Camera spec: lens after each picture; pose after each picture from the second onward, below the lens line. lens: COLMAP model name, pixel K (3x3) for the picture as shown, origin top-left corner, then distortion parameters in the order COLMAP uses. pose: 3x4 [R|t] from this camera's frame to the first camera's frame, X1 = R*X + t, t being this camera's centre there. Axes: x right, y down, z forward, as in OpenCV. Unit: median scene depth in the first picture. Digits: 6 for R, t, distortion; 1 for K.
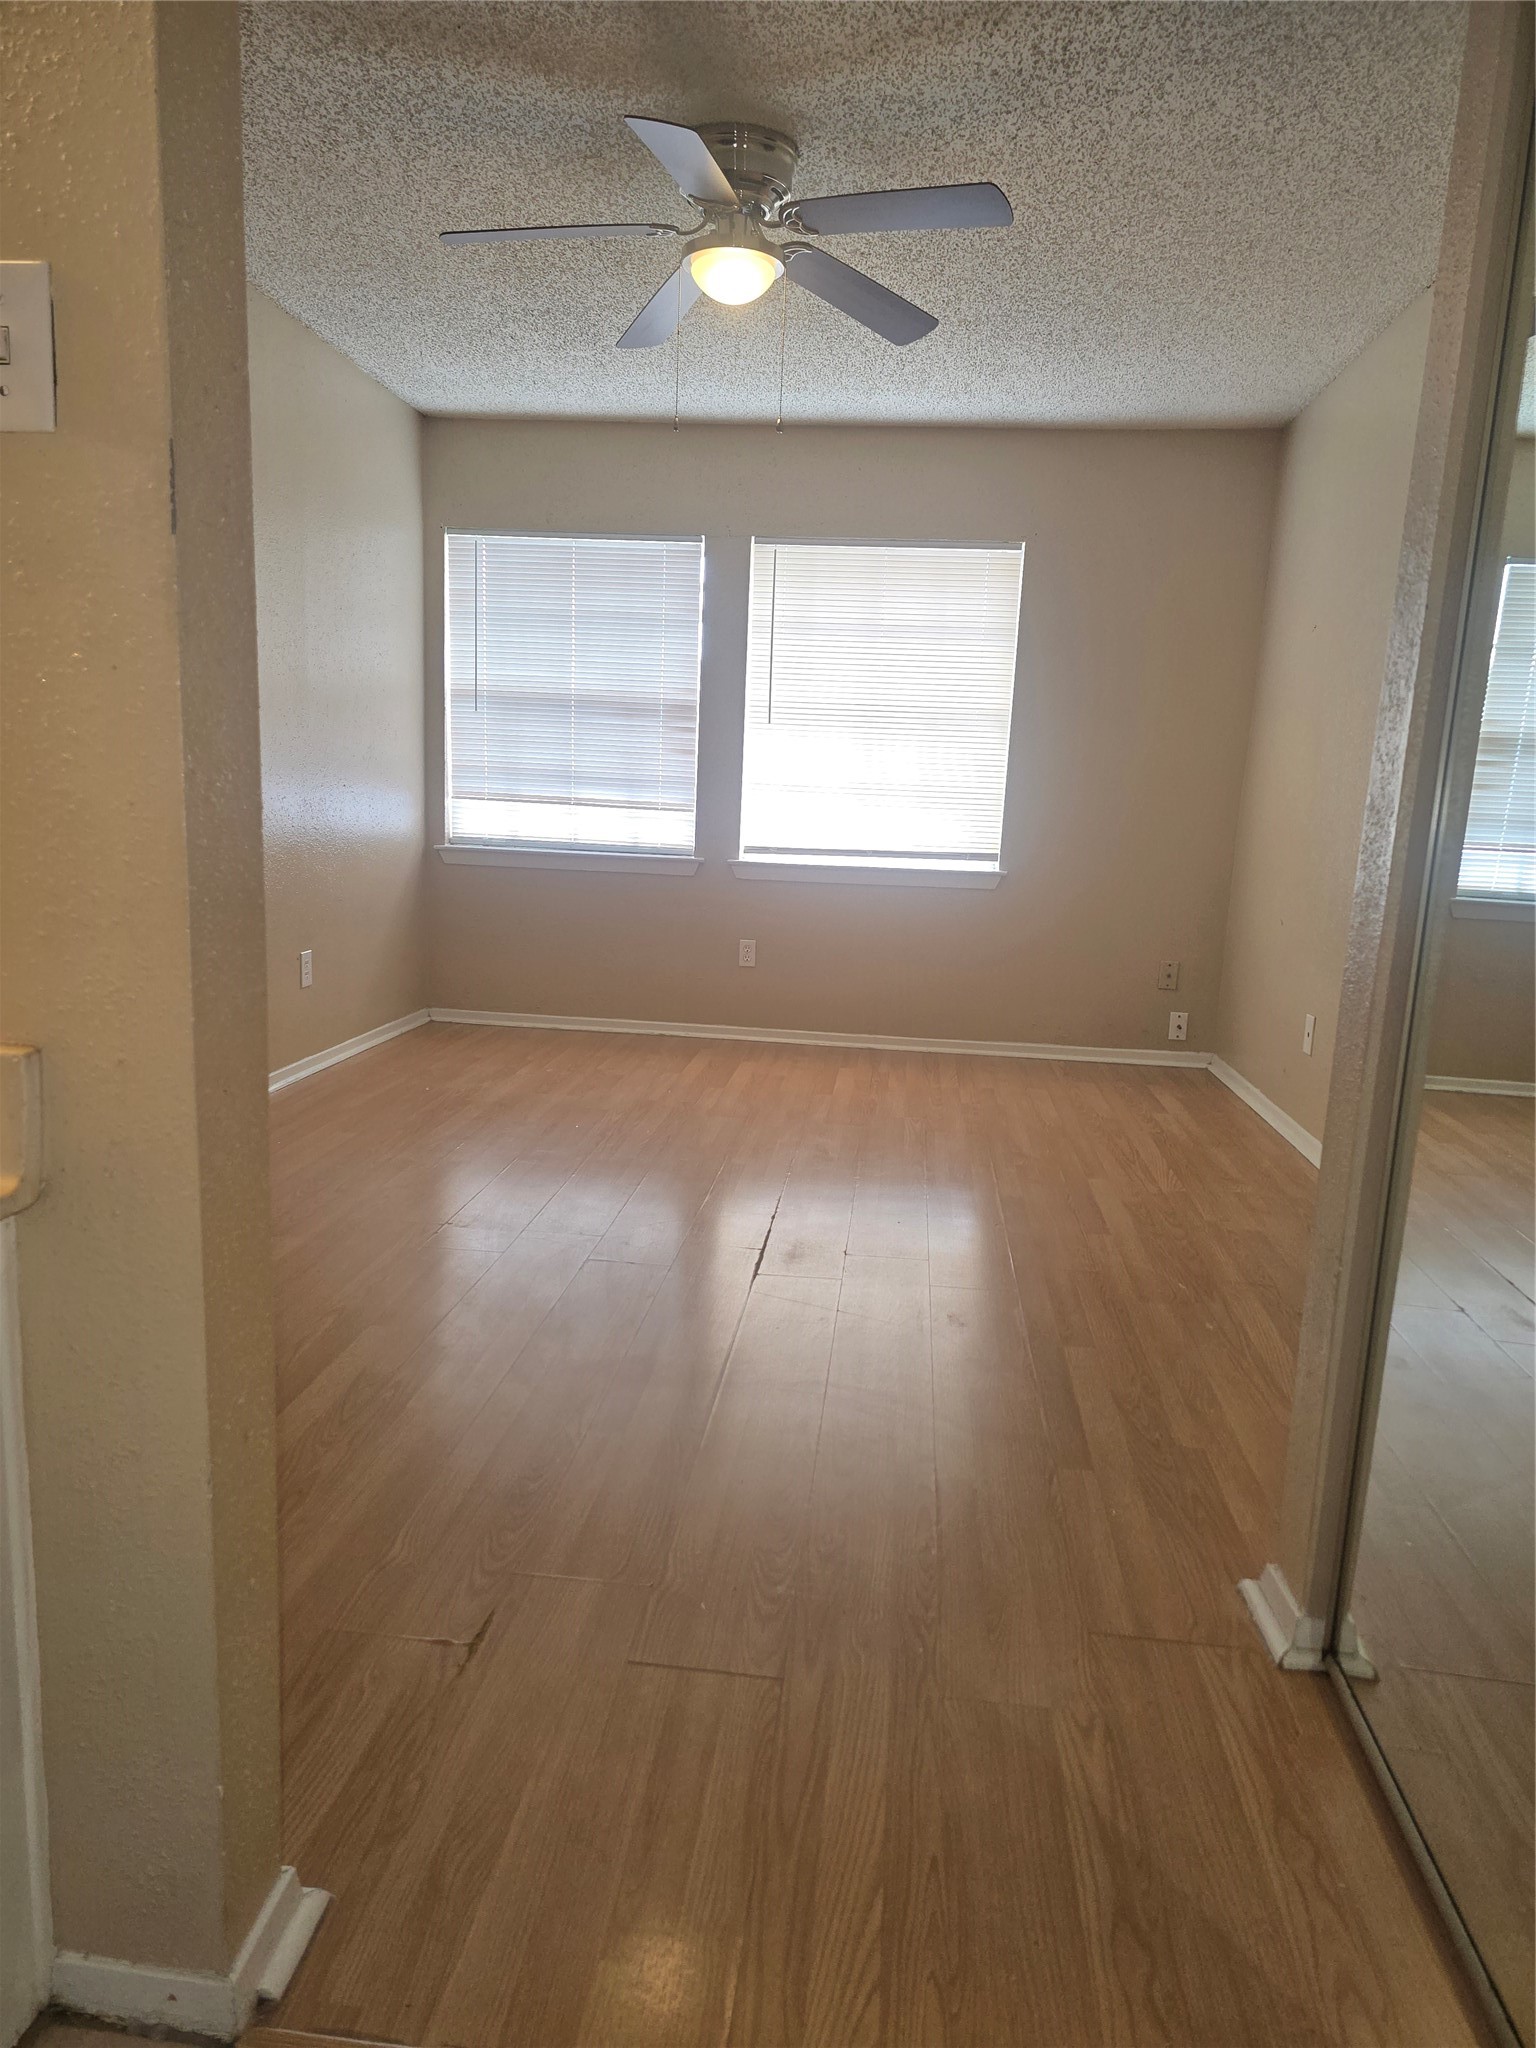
lens RADIAL K [[1370.3, 0, 760.4], [0, 1370.3, 1019.8], [0, 0, 1]] dist [0.068770, -0.059725]
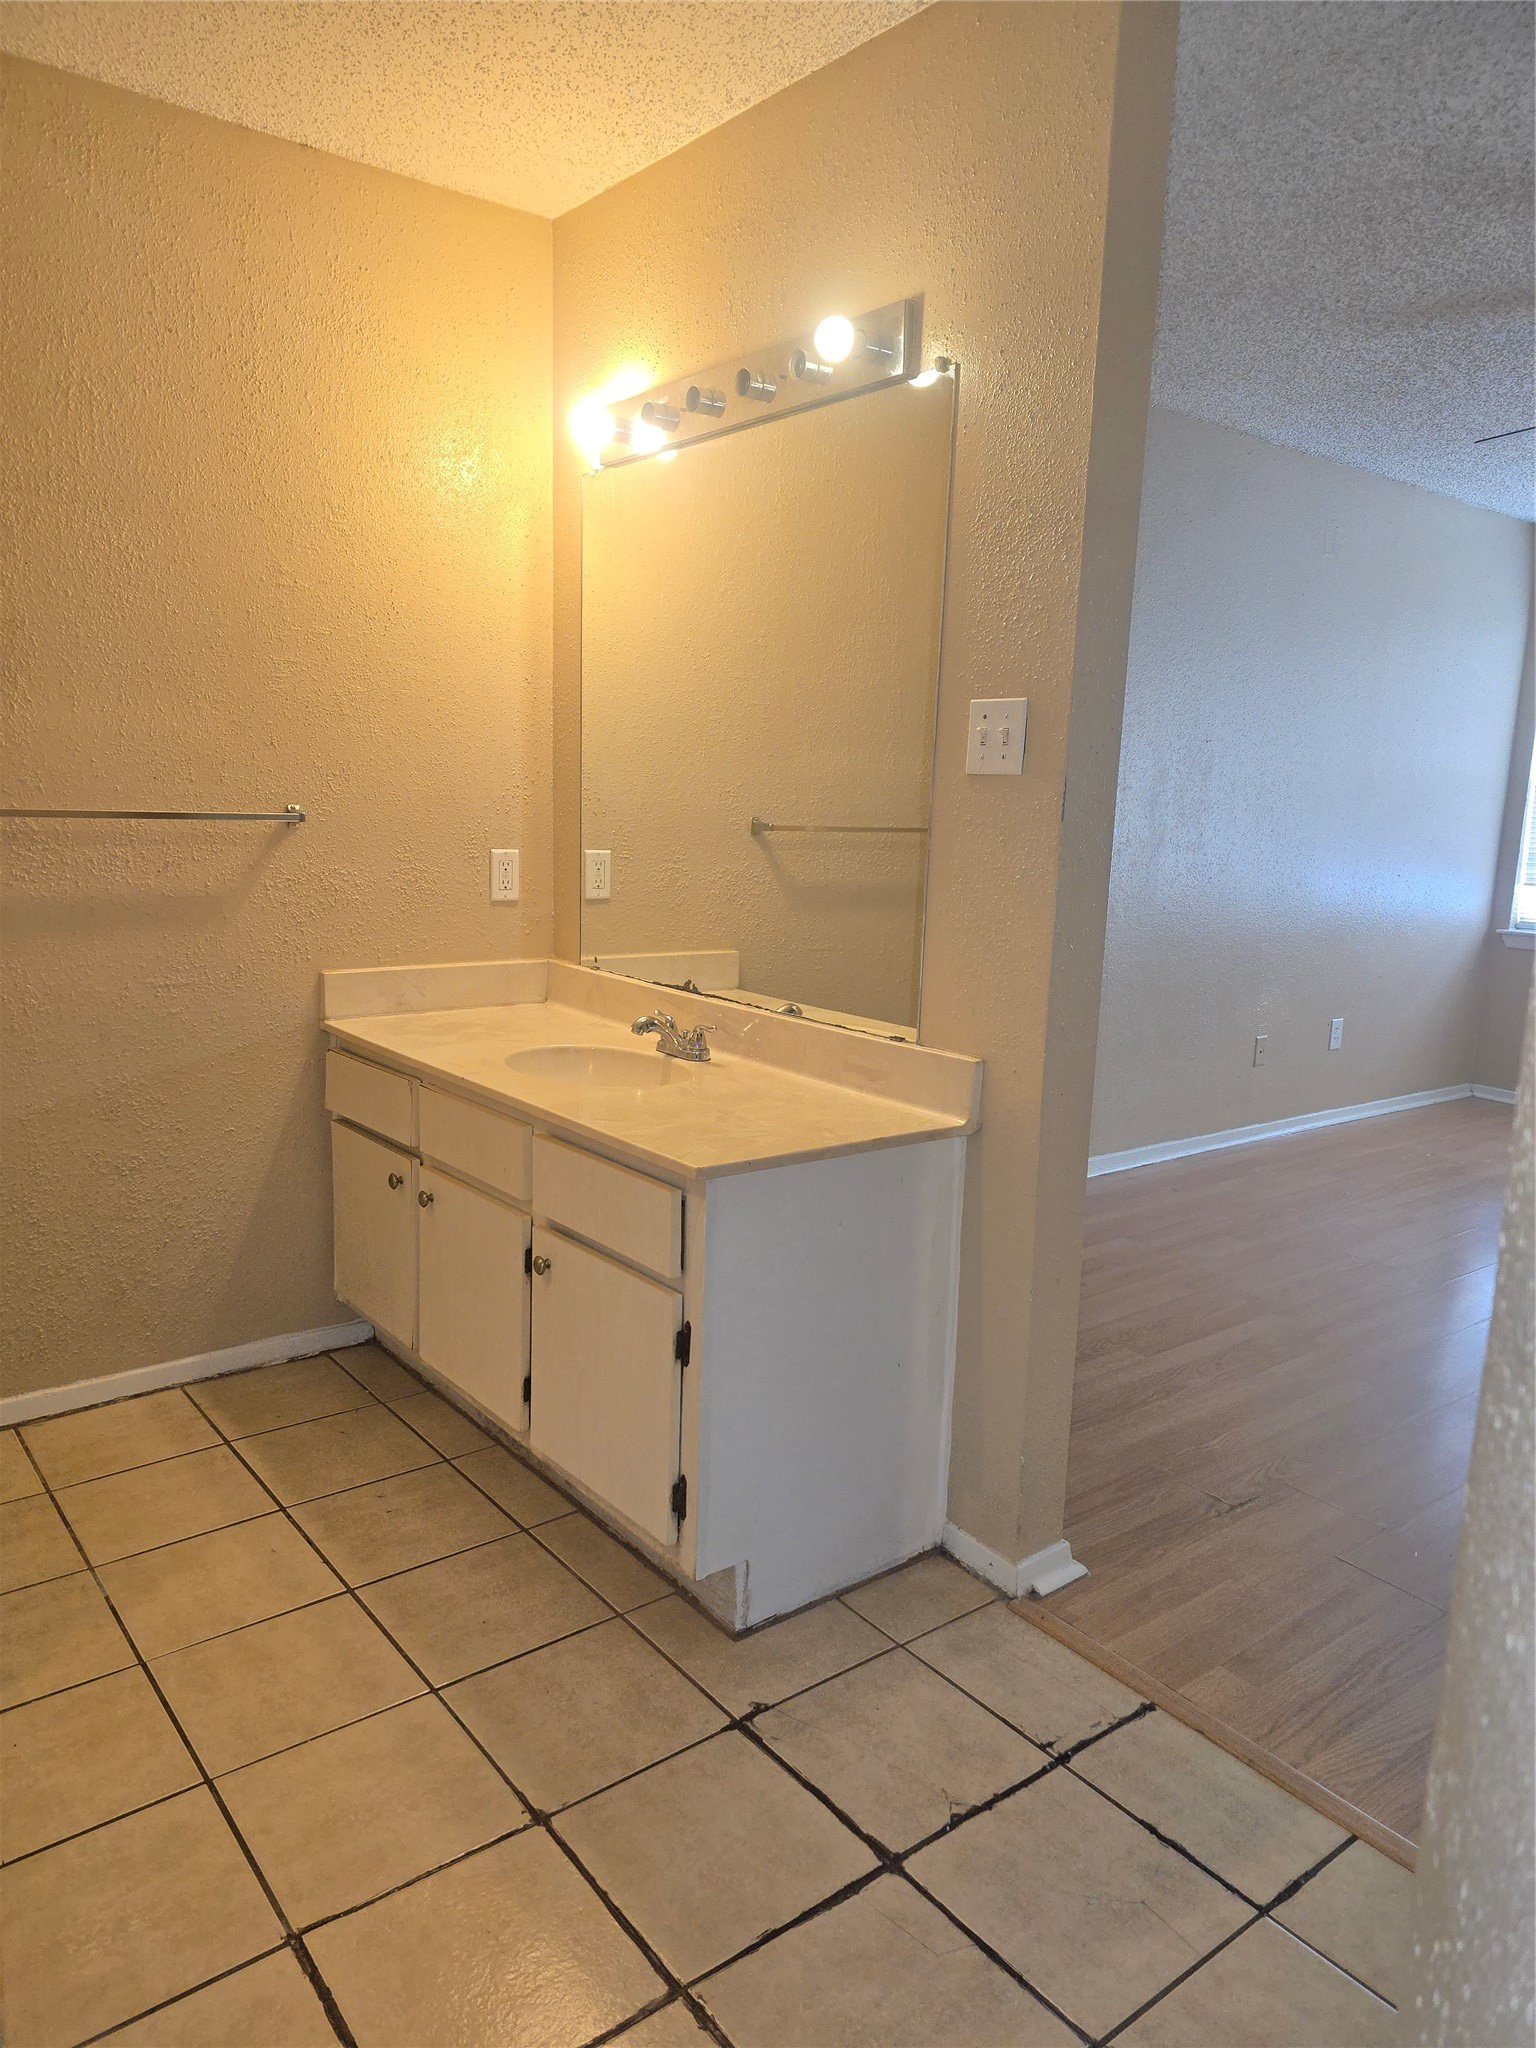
lens RADIAL K [[1370.3, 0, 760.4], [0, 1370.3, 1019.8], [0, 0, 1]] dist [0.068770, -0.059725]
pose [[0.694857, 0.102427, -0.711817, 0.309974], [-0.128118, 0.991602, 0.017621, -0.014518], [0.707644, 0.078953, 0.702144, -0.299363]]
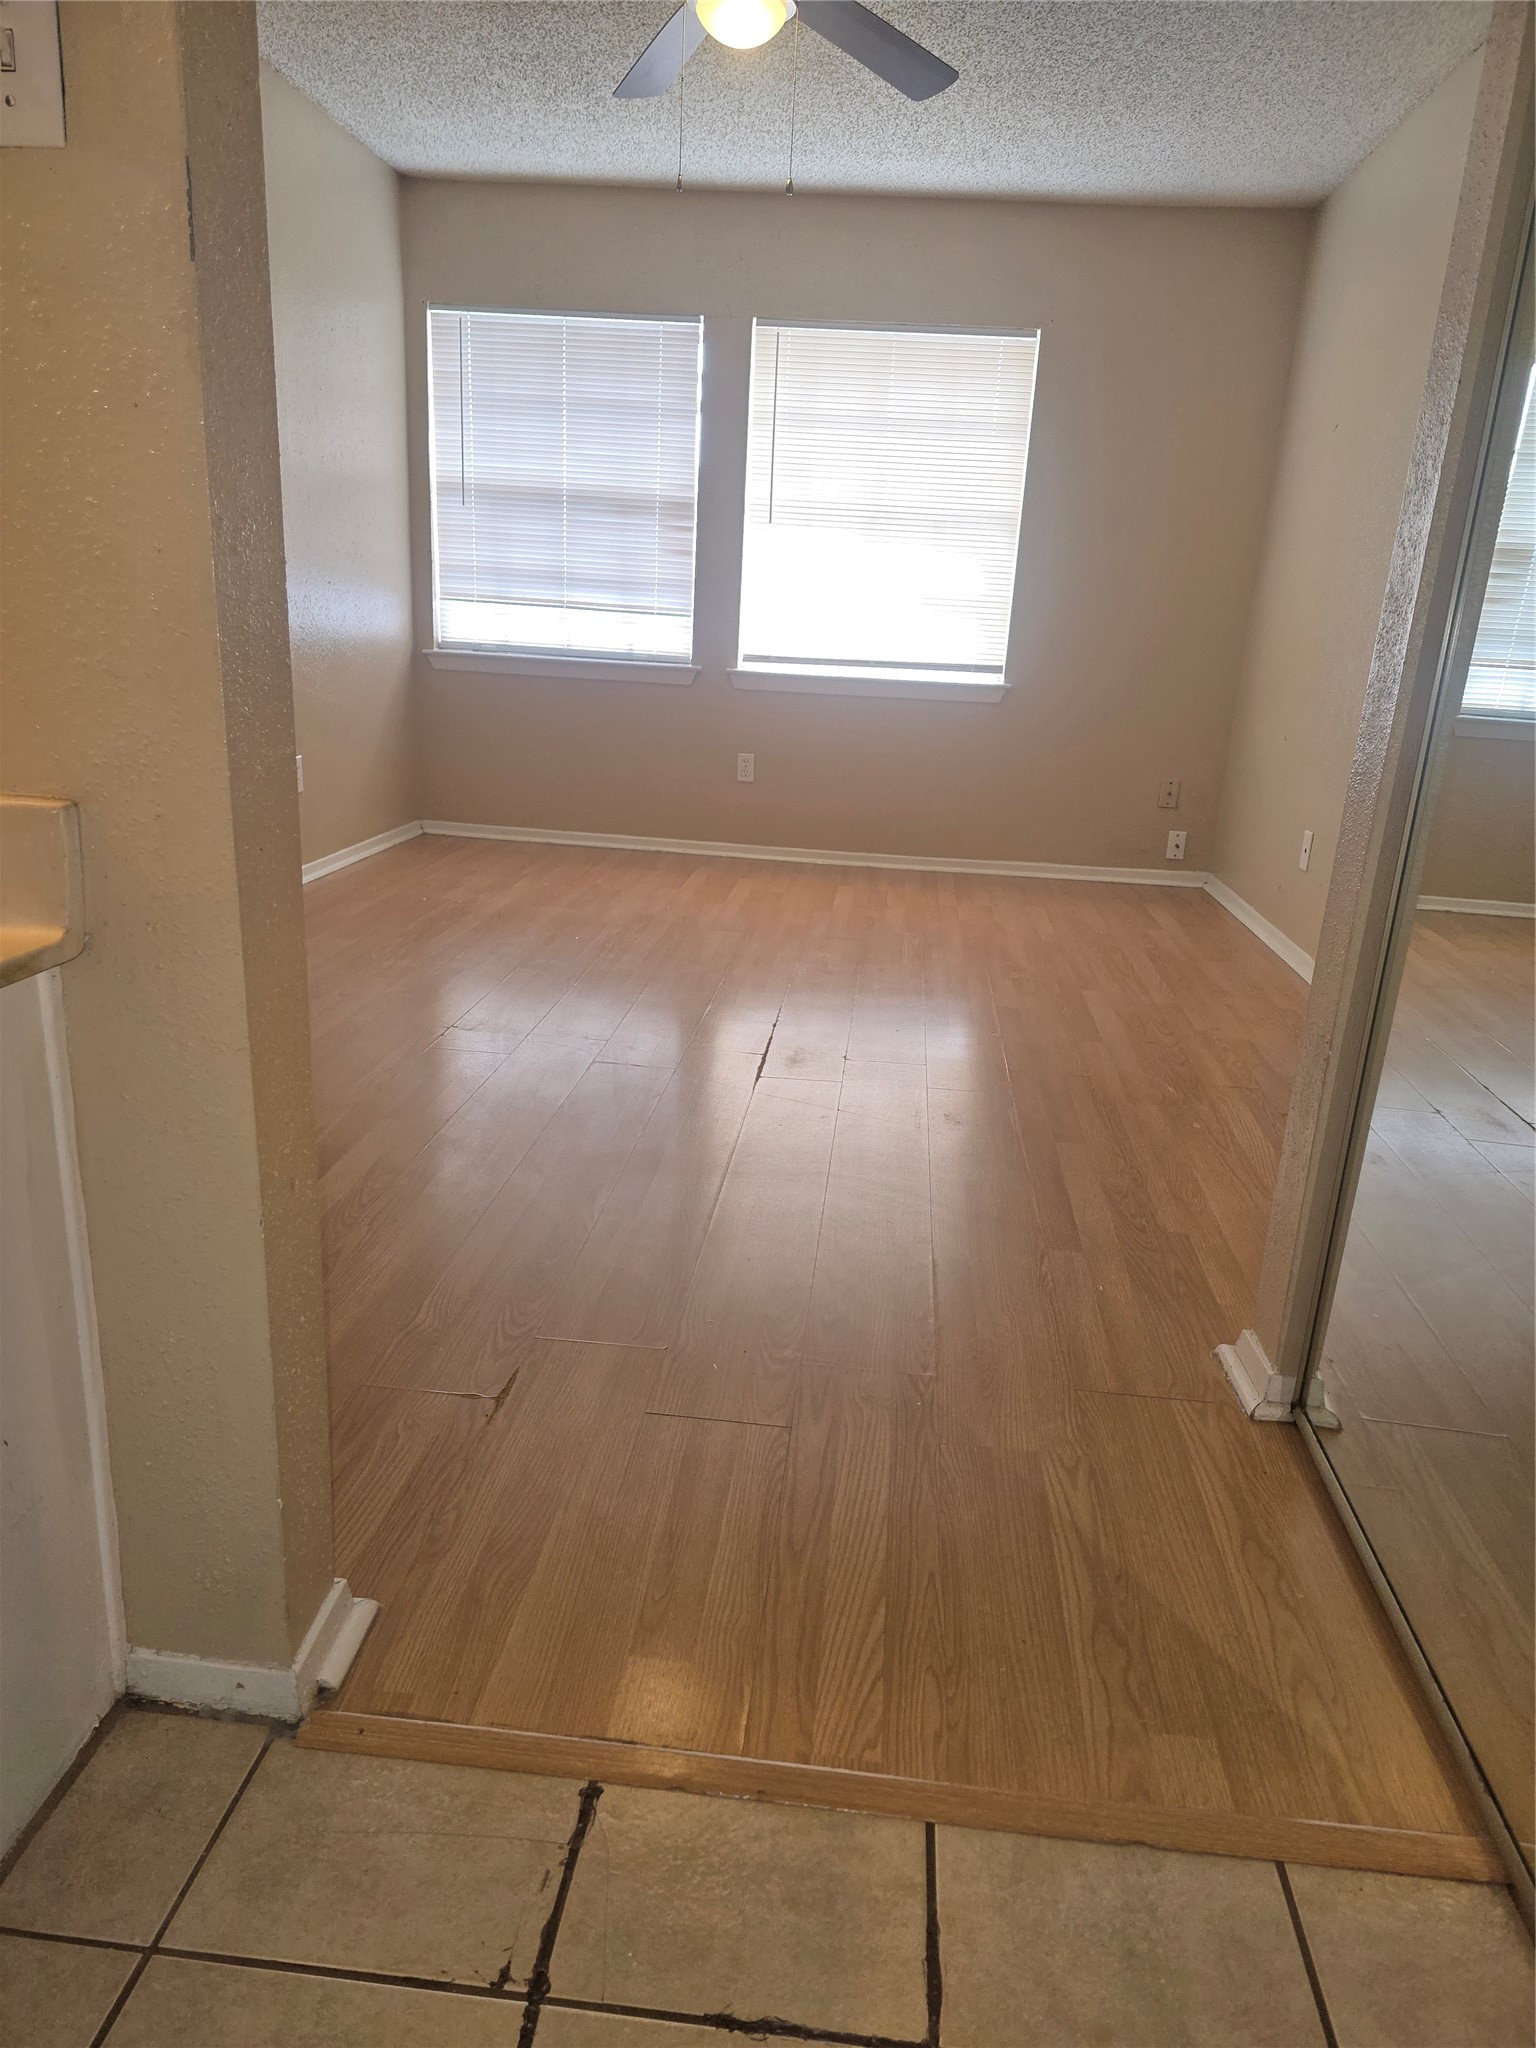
lens RADIAL K [[1378.8, 0, 780.1], [0, 1378.8, 1018.2], [0, 0, 1]] dist [0.060844, -0.057319]
pose [[0.999736, 0.006783, 0.021955, -0.012467], [-0.009415, 0.992473, 0.122104, 0.020945], [-0.020961, -0.122278, 0.992274, -0.016674]]
